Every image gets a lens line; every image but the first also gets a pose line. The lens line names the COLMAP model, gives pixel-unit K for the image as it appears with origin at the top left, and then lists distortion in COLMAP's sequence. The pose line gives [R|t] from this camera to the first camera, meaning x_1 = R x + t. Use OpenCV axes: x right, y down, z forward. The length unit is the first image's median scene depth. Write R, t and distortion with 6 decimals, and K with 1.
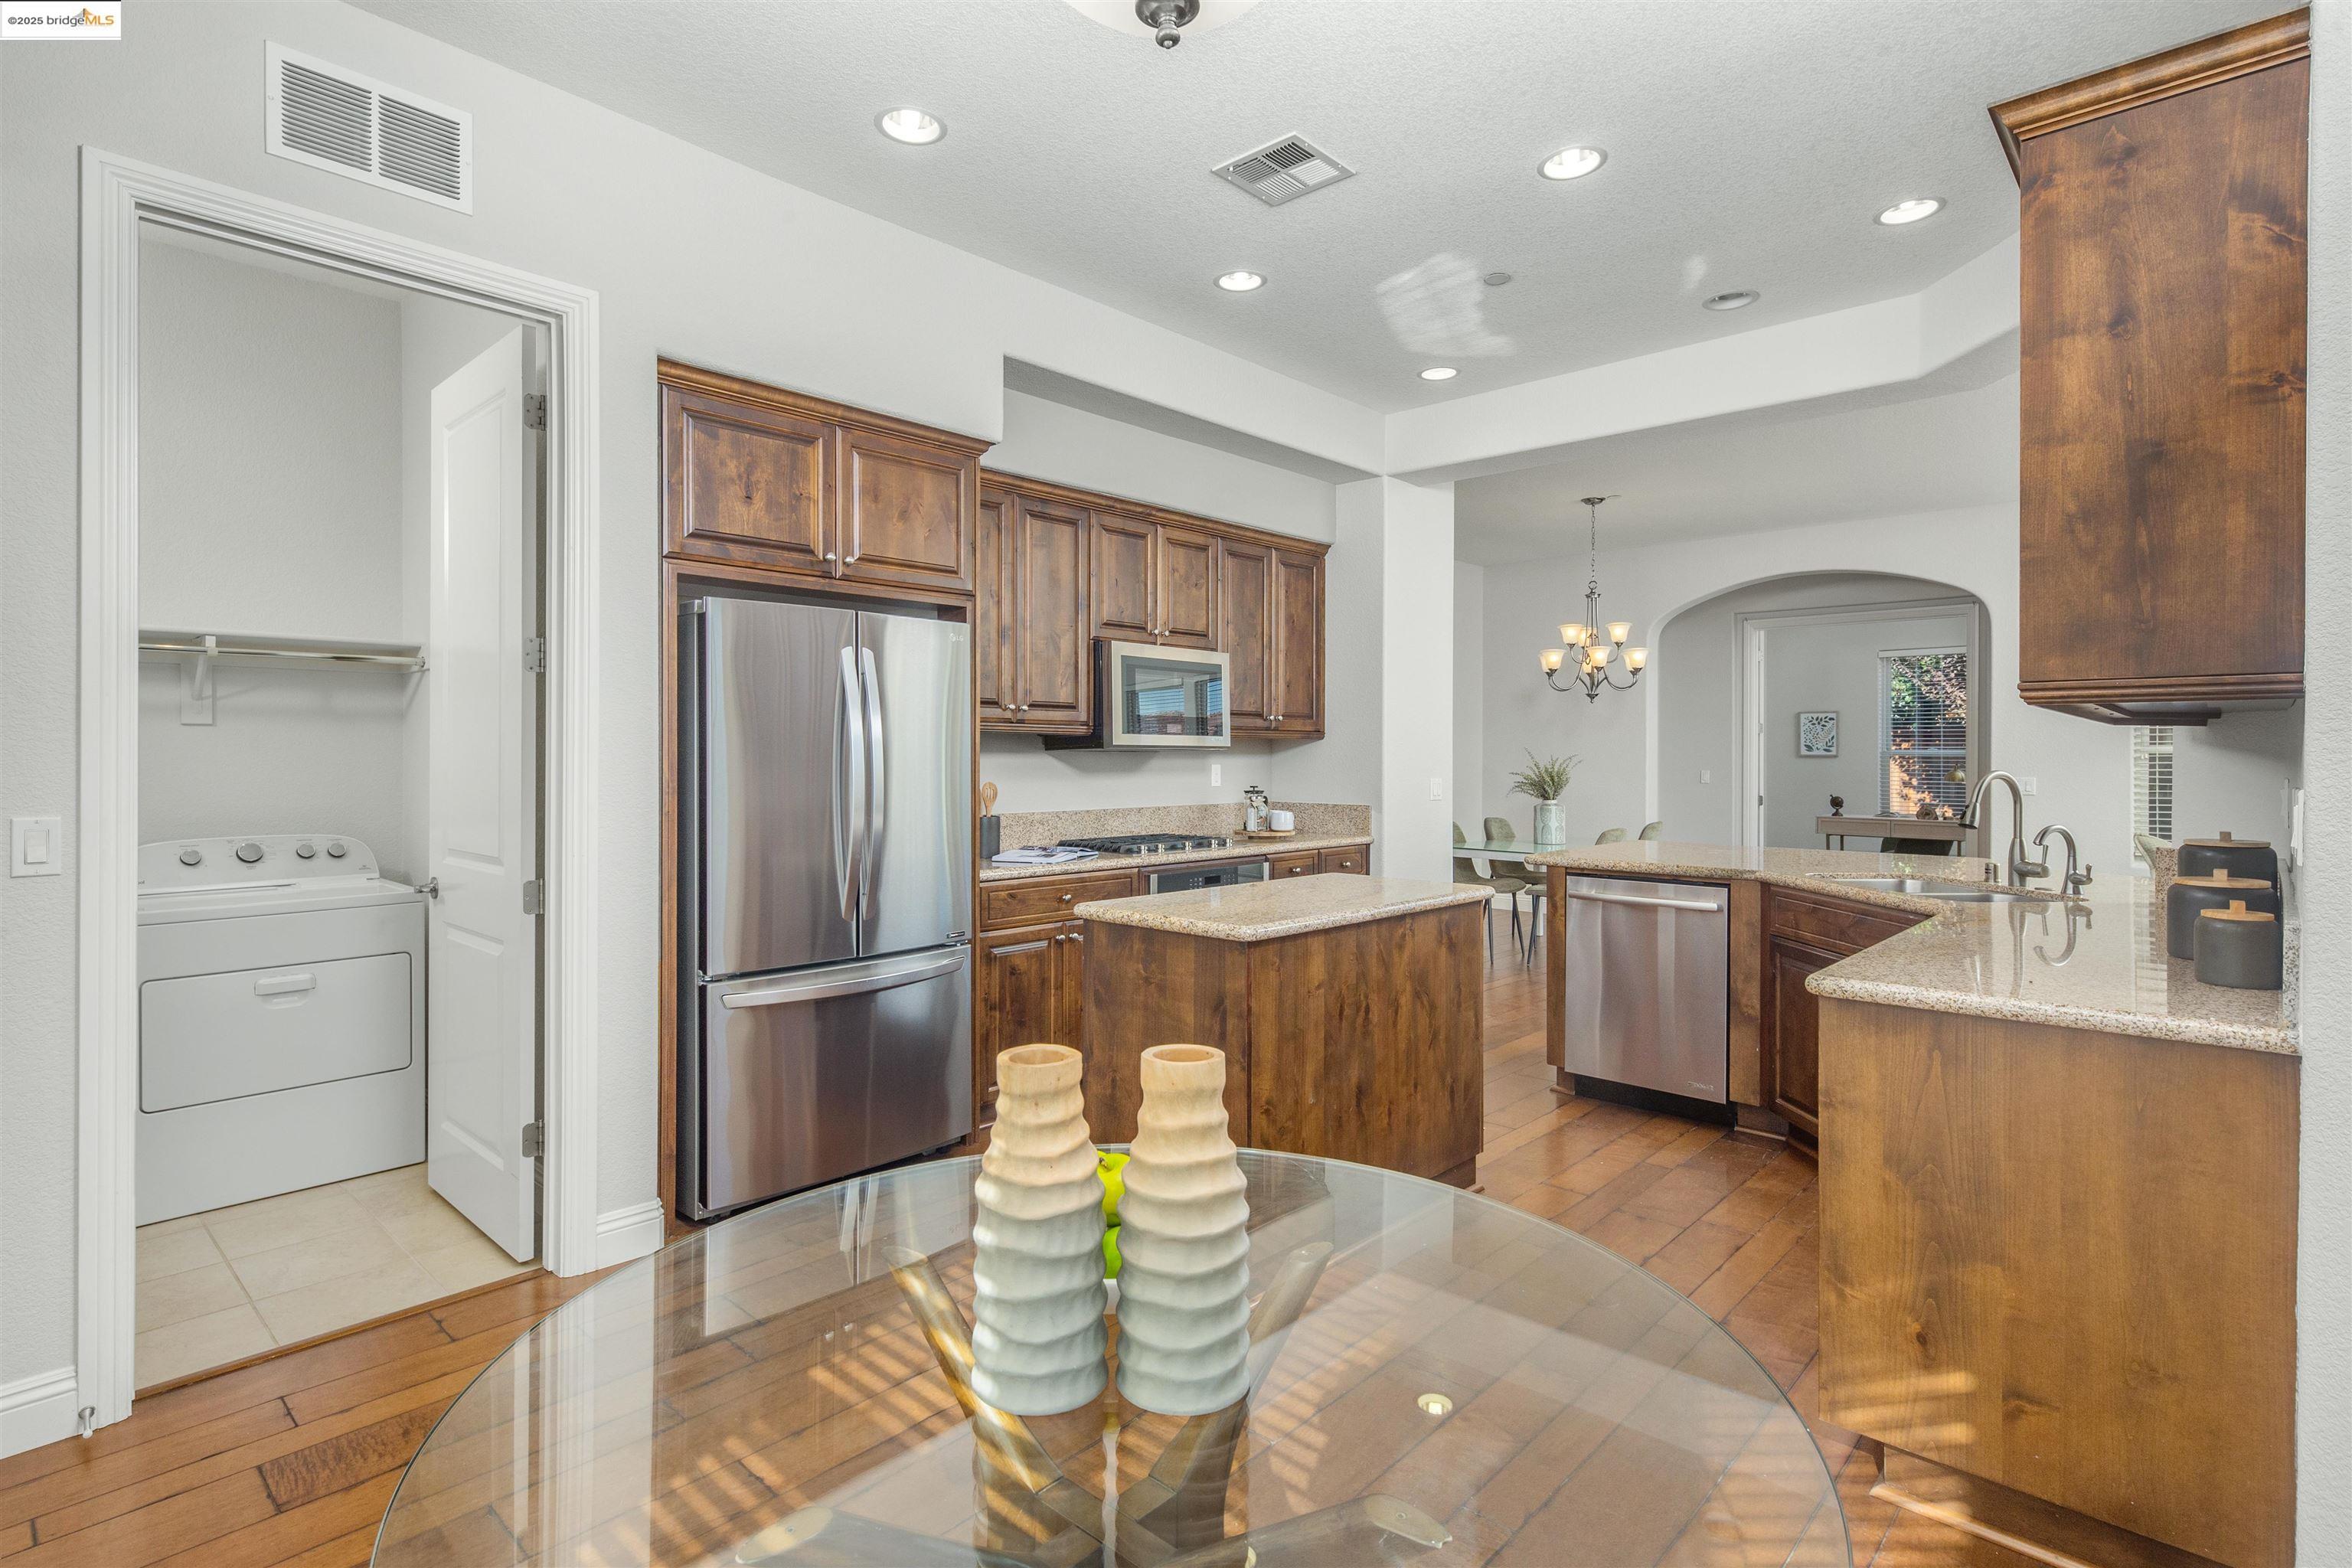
lens RADIAL K [[1154.2, 0, 1180.5], [0, 1154.2, 777.4], [0, 0, 1]] dist [0.005666, 0.000533]
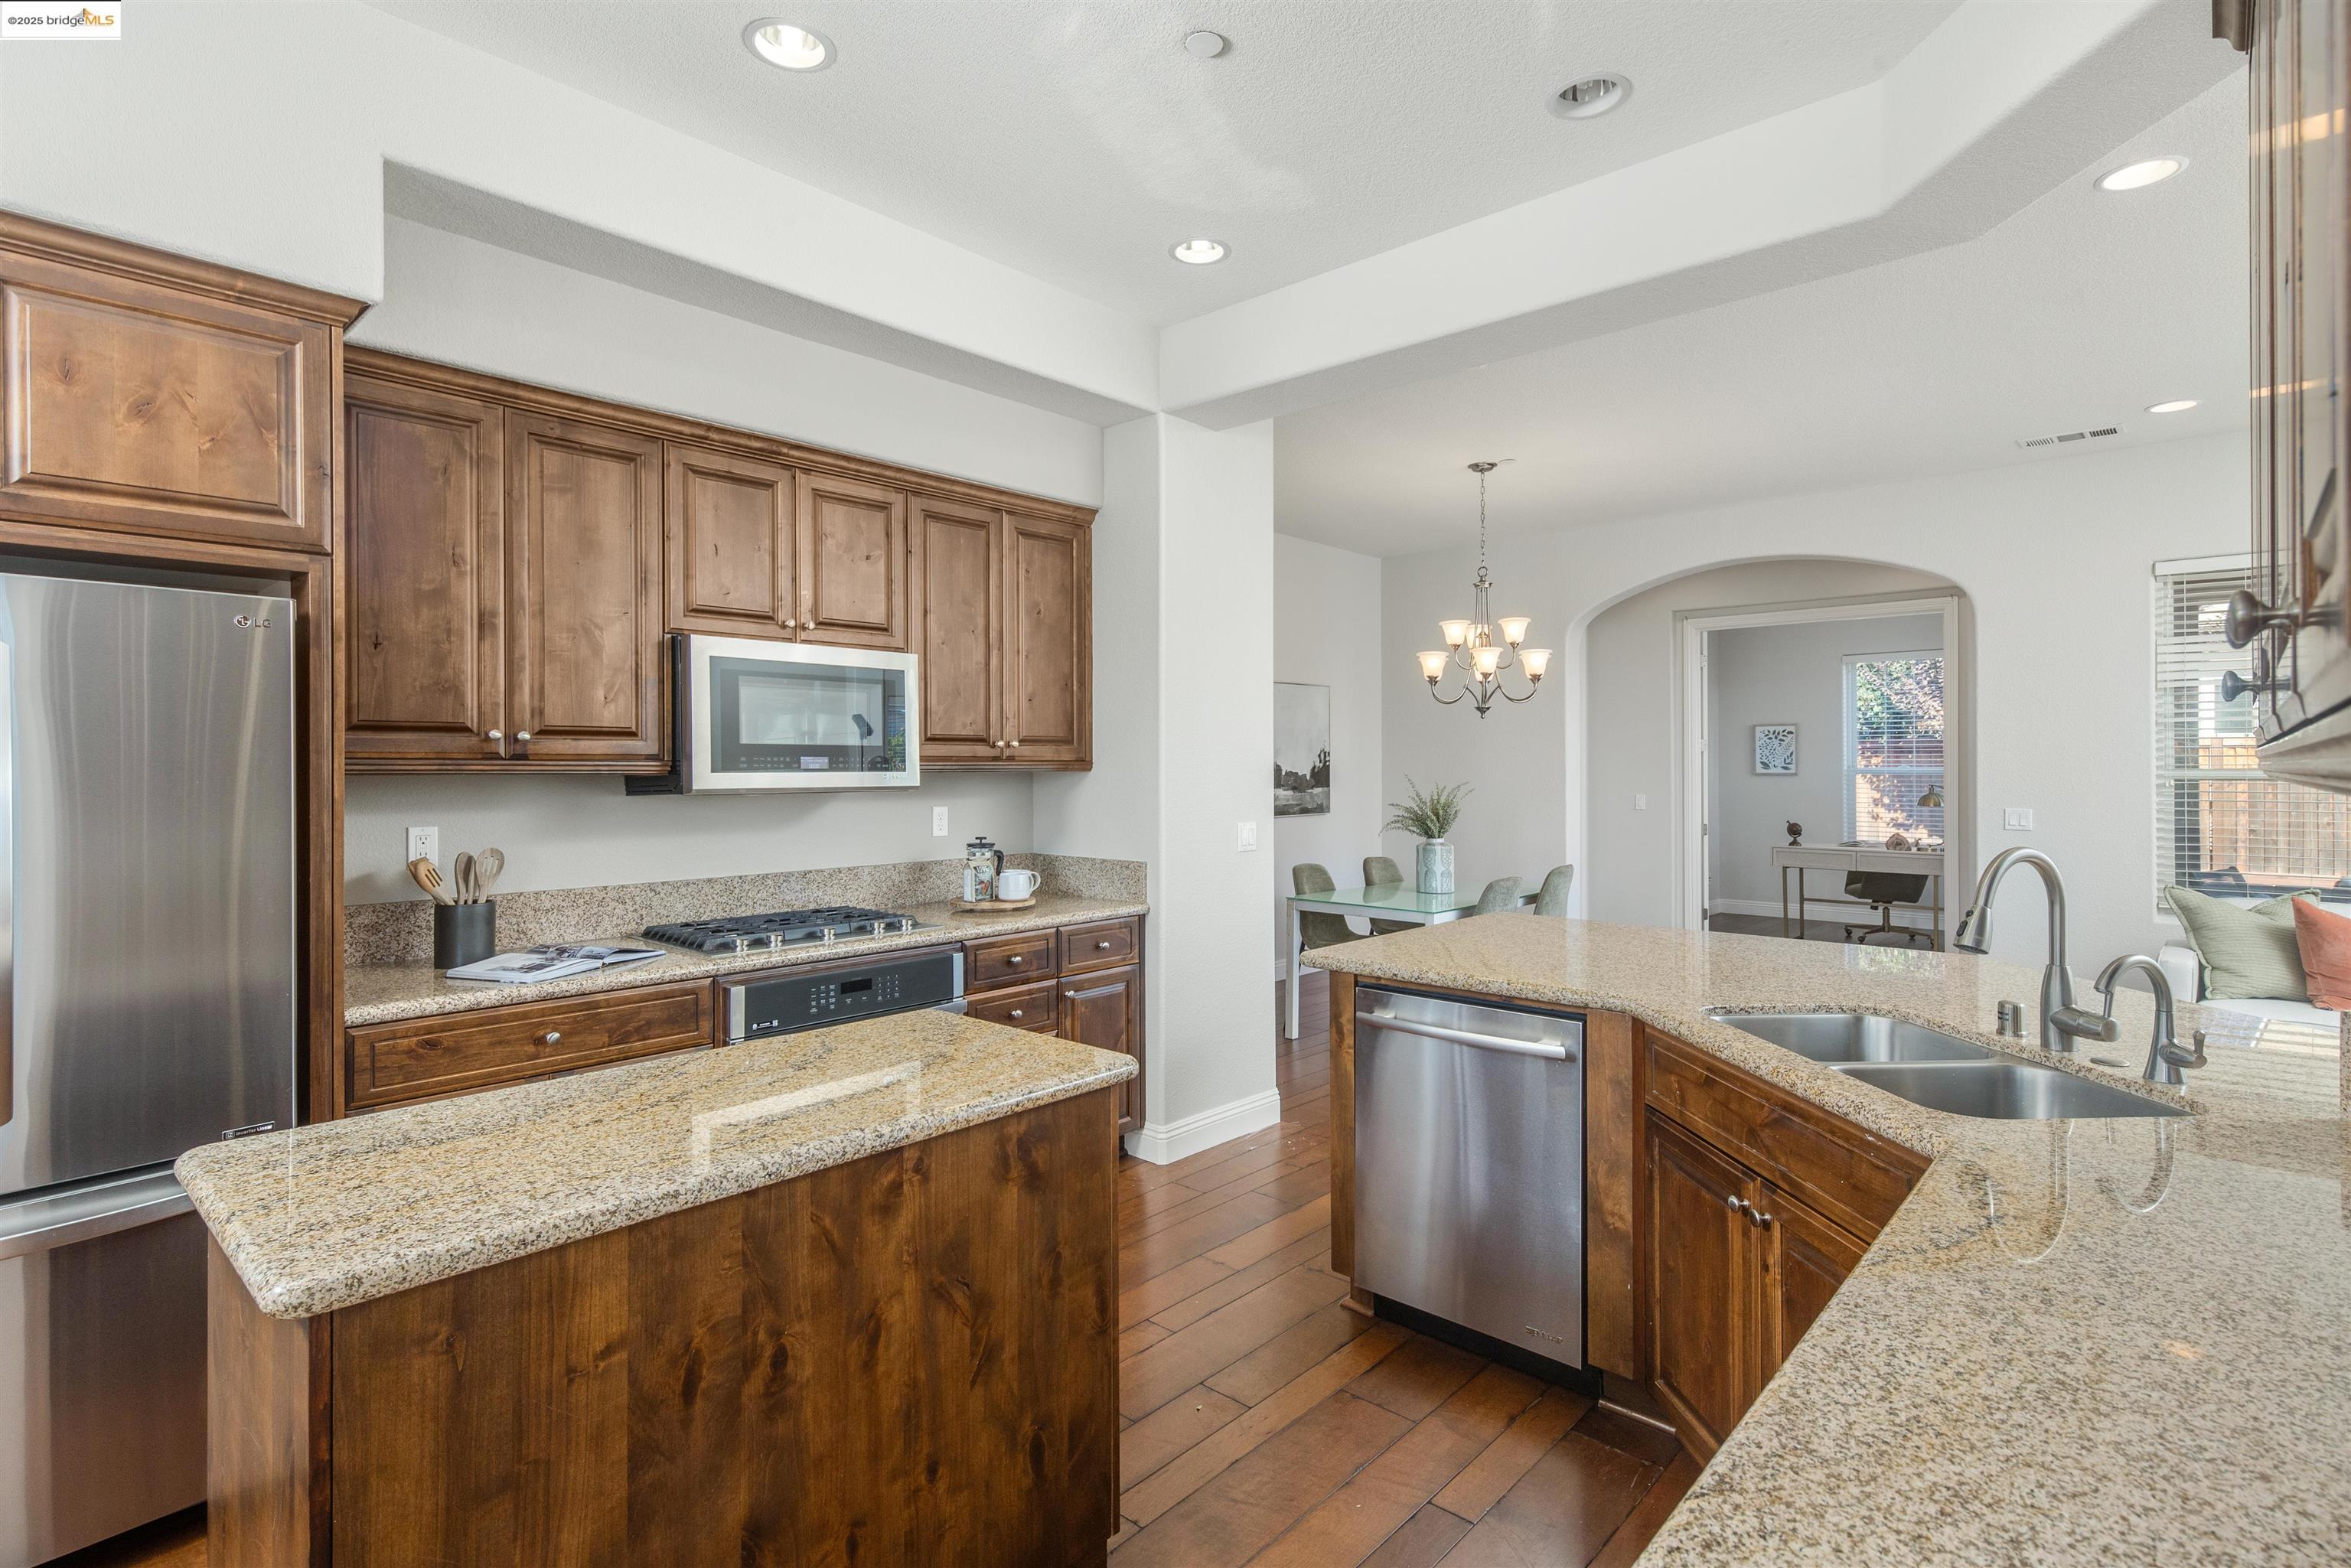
lens RADIAL K [[1152.4, 0, 1171.6], [0, 1152.4, 776.9], [0, 0, 1]] dist [0.006596, 0.000494]
pose [[0.999925, -0.005052, 0.011124, 0.207944], [0.005163, 0.999937, -0.009983, -0.026864], [-0.011073, 0.010039, 0.999888, 0.320205]]
